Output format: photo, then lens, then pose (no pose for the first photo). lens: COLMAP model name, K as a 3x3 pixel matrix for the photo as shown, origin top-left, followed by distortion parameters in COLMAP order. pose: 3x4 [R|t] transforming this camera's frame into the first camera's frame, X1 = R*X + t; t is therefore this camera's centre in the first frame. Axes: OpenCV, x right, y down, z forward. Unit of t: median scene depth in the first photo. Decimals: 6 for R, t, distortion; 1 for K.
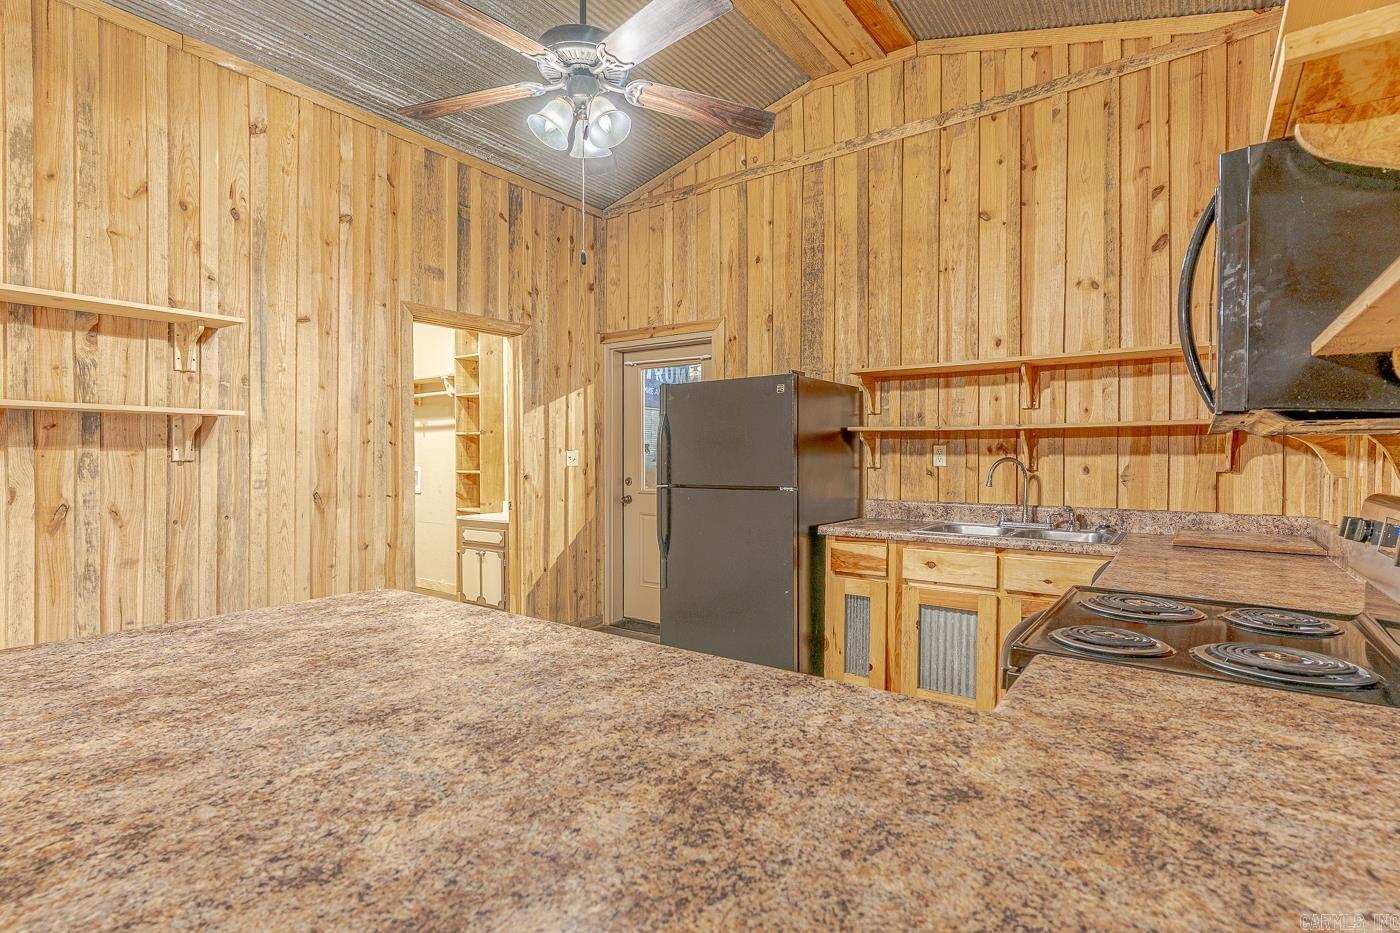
lens RADIAL K [[680.0, 0, 686.0], [0, 680.0, 466.4], [0, 0, 1]] dist [-0.004846, 0.000047]
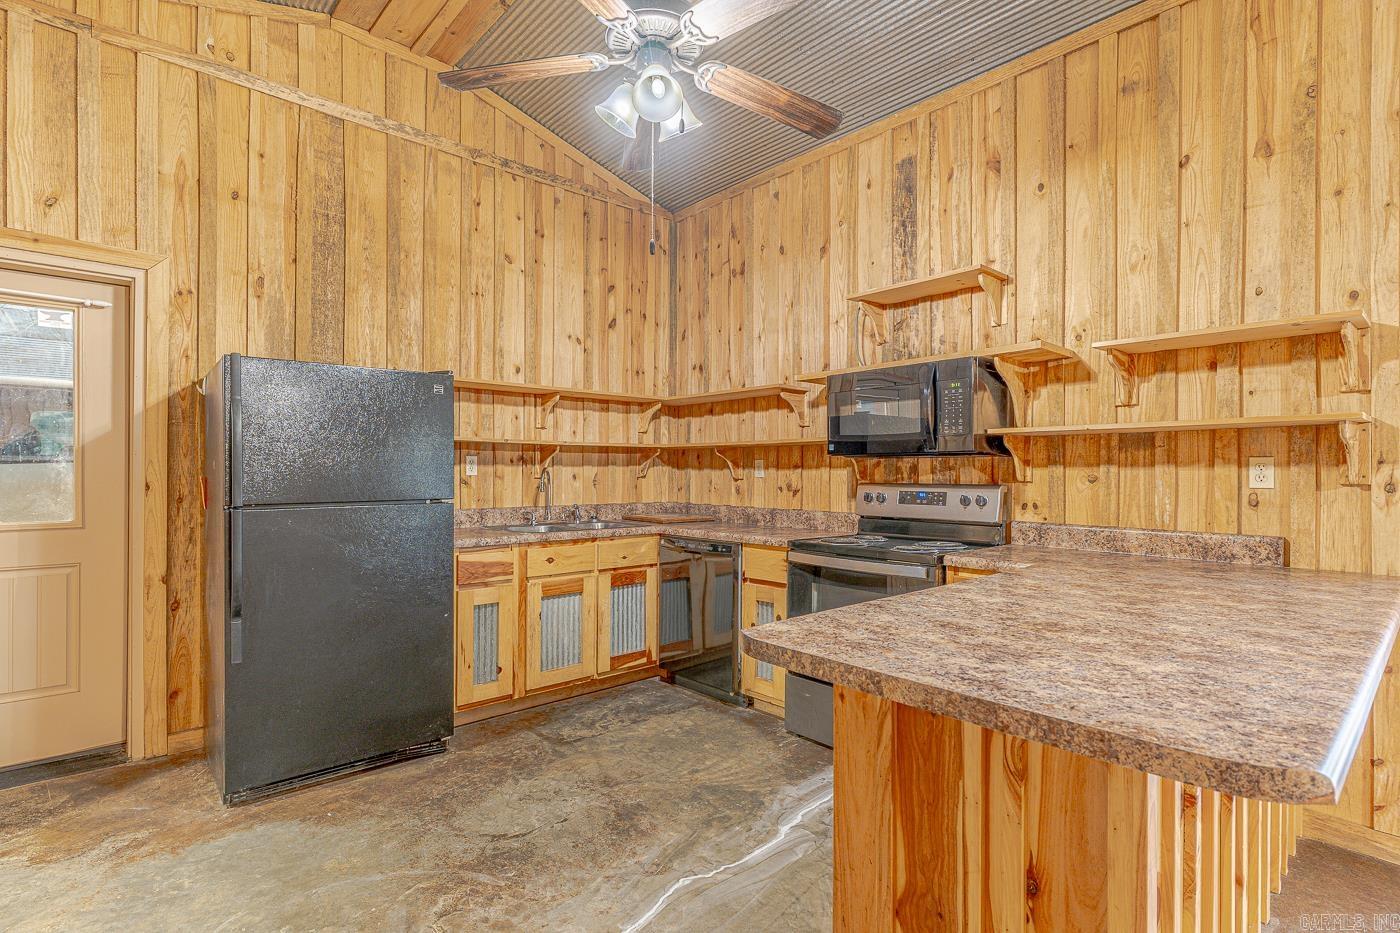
lens RADIAL K [[678.7, 0, 694.0], [0, 678.7, 471.0], [0, 0, 1]] dist [0.002841, 0.000288]
pose [[0.203003, 0.000350, 0.979178, -0.644155], [0.012309, 0.999920, -0.002909, 0.000145], [-0.979101, 0.012644, 0.202982, 0.471945]]
